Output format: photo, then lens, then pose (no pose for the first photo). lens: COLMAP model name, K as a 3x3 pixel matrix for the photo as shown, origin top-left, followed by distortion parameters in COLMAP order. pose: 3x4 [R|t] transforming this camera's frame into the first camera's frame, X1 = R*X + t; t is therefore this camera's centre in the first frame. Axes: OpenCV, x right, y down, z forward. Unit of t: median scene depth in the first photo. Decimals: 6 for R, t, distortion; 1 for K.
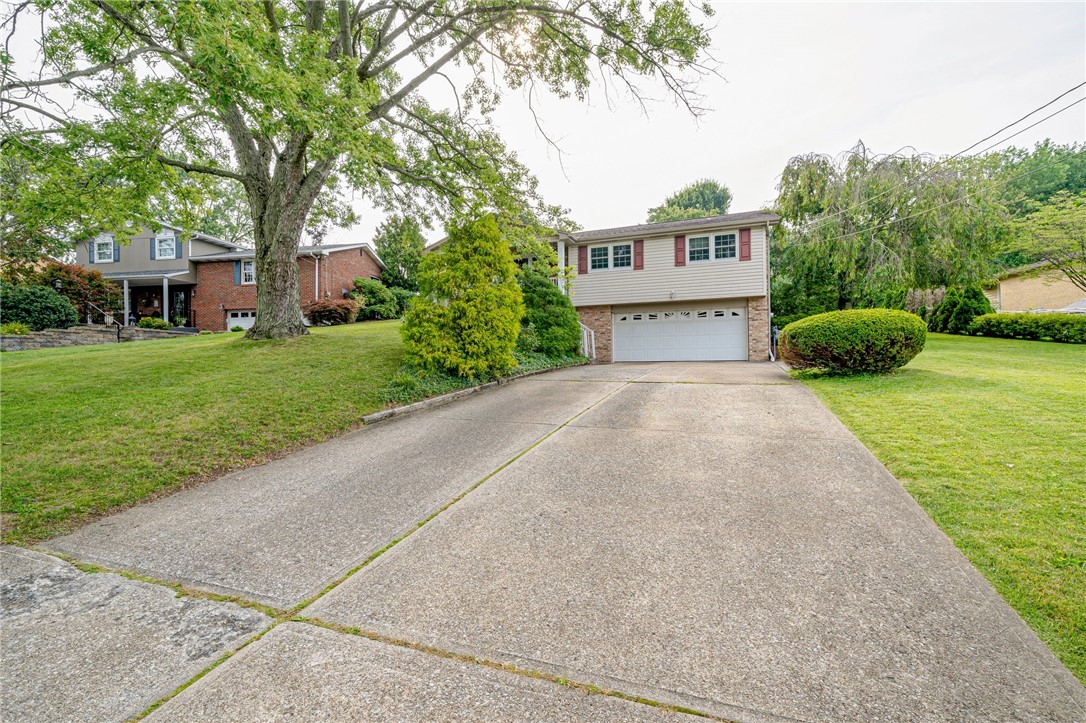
lens RADIAL K [[471.1, 0, 542.4], [0, 471.1, 361.7], [0, 0, 1]] dist [-0.003064, -0.000051]
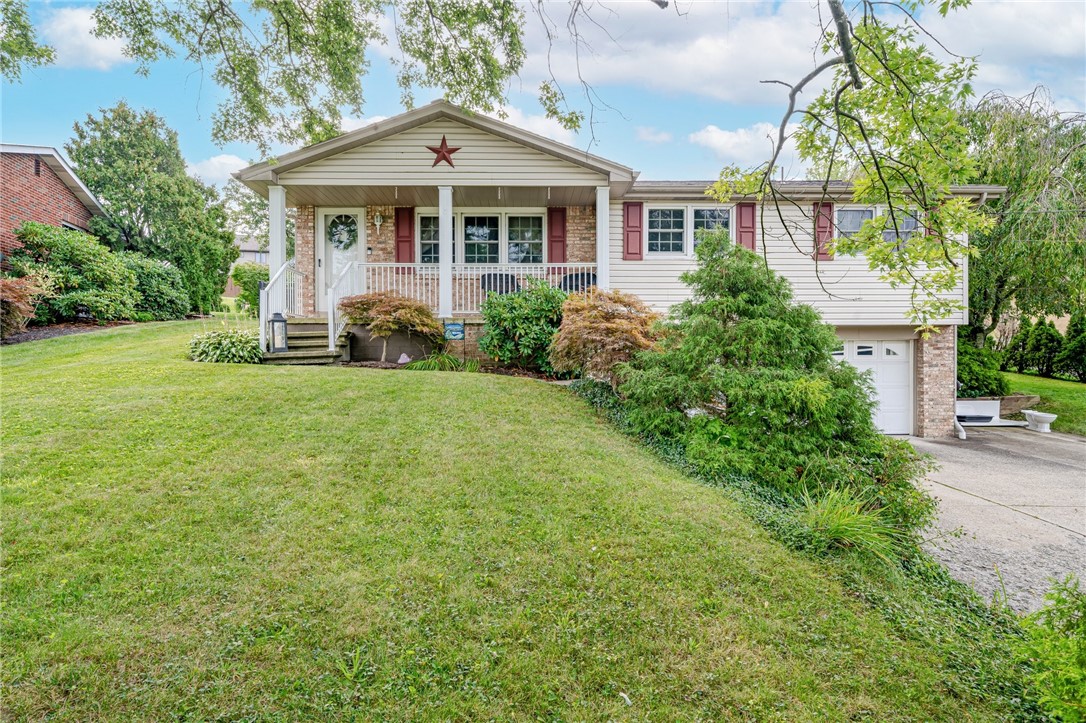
lens RADIAL K [[560.4, 0, 542.6], [0, 560.4, 365.1], [0, 0, 1]] dist [0.006450, 0.000539]
pose [[0.927206, 0.005122, 0.374516, -0.154597], [-0.008625, 0.999933, 0.007679, -0.058662], [-0.374451, -0.010350, 0.927189, 0.356309]]
